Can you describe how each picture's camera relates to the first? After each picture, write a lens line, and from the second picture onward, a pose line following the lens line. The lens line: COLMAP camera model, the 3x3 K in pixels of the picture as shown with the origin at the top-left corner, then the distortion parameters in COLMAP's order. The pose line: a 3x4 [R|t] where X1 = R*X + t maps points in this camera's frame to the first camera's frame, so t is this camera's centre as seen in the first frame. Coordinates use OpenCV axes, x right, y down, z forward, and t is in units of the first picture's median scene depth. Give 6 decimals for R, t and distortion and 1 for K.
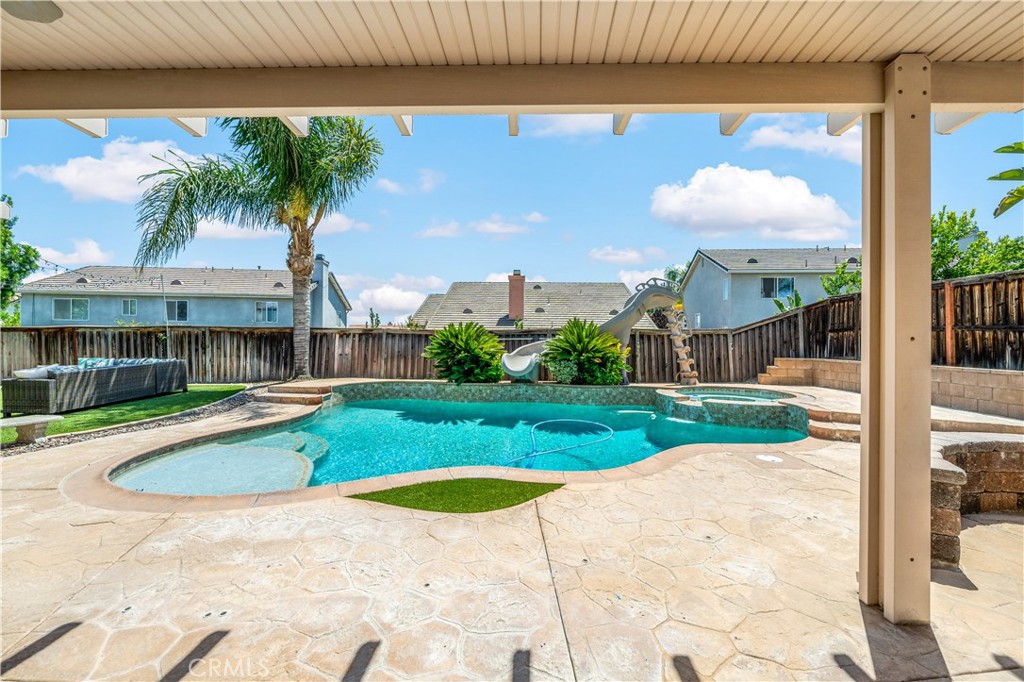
lens RADIAL K [[403.8, 0, 512.0], [0, 403.8, 341.0], [0, 0, 1]] dist [-0.001895, -0.000190]
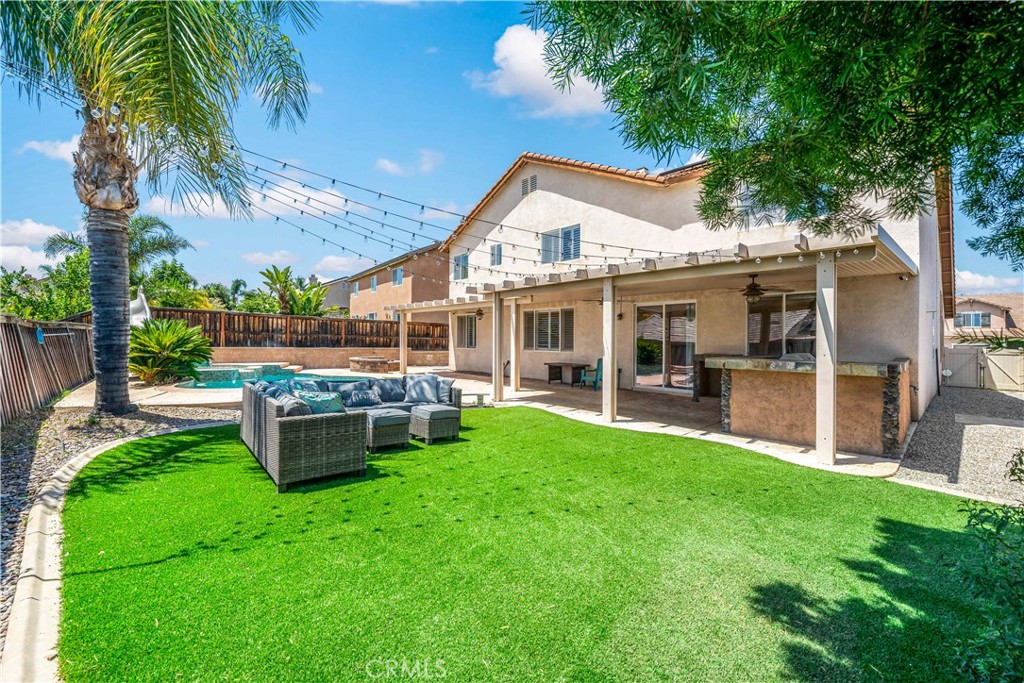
lens RADIAL K [[403.8, 0, 512.0], [0, 403.8, 341.5], [0, 0, 1]] dist [-0.001895, -0.000190]
pose [[-0.687104, -0.019486, 0.726298, -1.154296], [-0.021558, 0.999747, 0.006428, -0.016424], [-0.726239, -0.011241, -0.687350, 0.896181]]
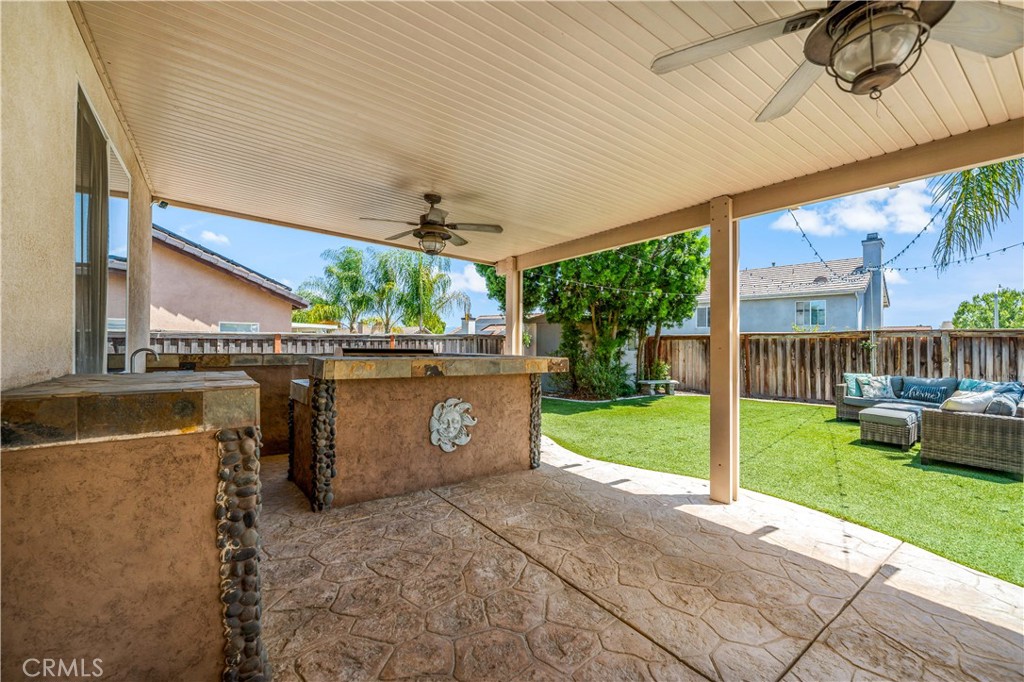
lens RADIAL K [[422.5, 0, 512.0], [0, 422.5, 341.0], [0, 0, 1]] dist [-0.001014, -0.000219]
pose [[0.601127, -0.004275, -0.799142, -0.625204], [-0.006795, 0.999922, -0.010460, -0.005257], [0.799124, 0.011718, 0.601051, -0.004351]]
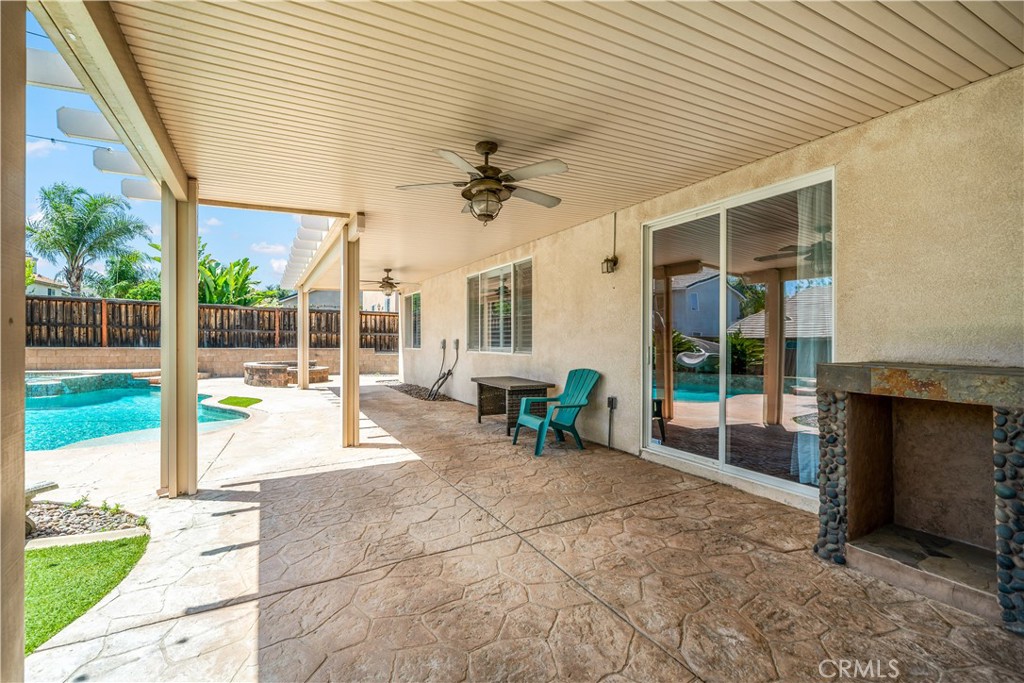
lens RADIAL K [[444.4, 0, 493.1], [0, 444.4, 342.1], [0, 0, 1]] dist [-0.000910, -0.000165]
pose [[-0.481819, -0.014622, 0.876149, -0.918633], [-0.014428, 0.999858, 0.008752, -0.002934], [-0.876152, -0.008424, -0.481961, 0.288796]]
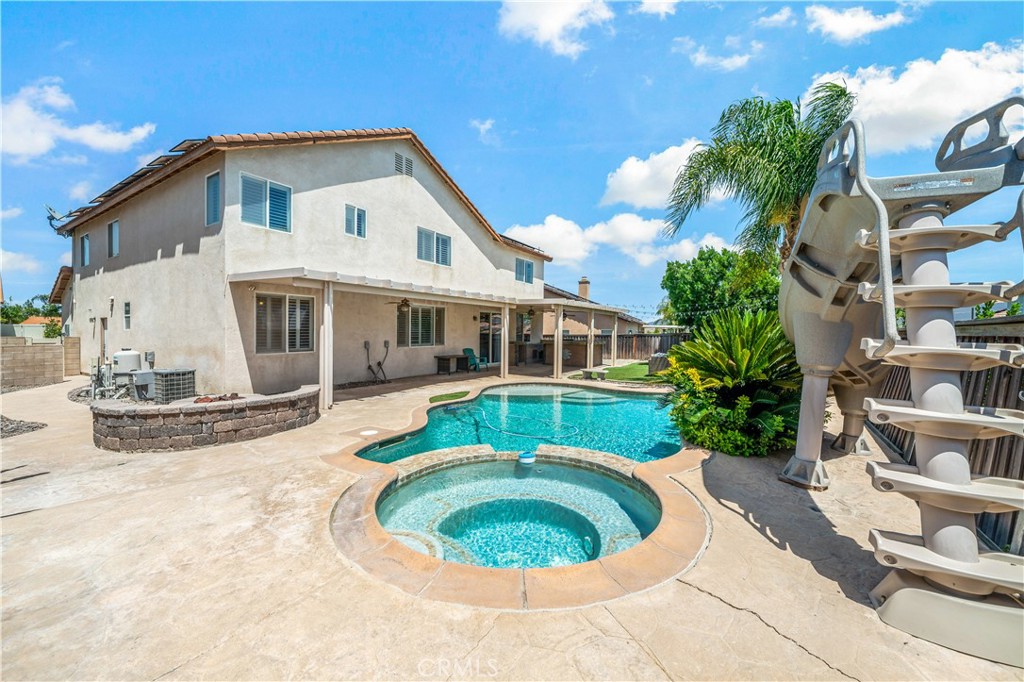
lens RADIAL K [[403.8, 0, 512.0], [0, 403.8, 341.0], [0, 0, 1]] dist [-0.001895, -0.000190]
pose [[-0.513423, 0.008577, -0.858093, 0.629556], [-0.010451, 0.999813, 0.016246, -0.021919], [0.858072, 0.017309, -0.513237, 0.851451]]
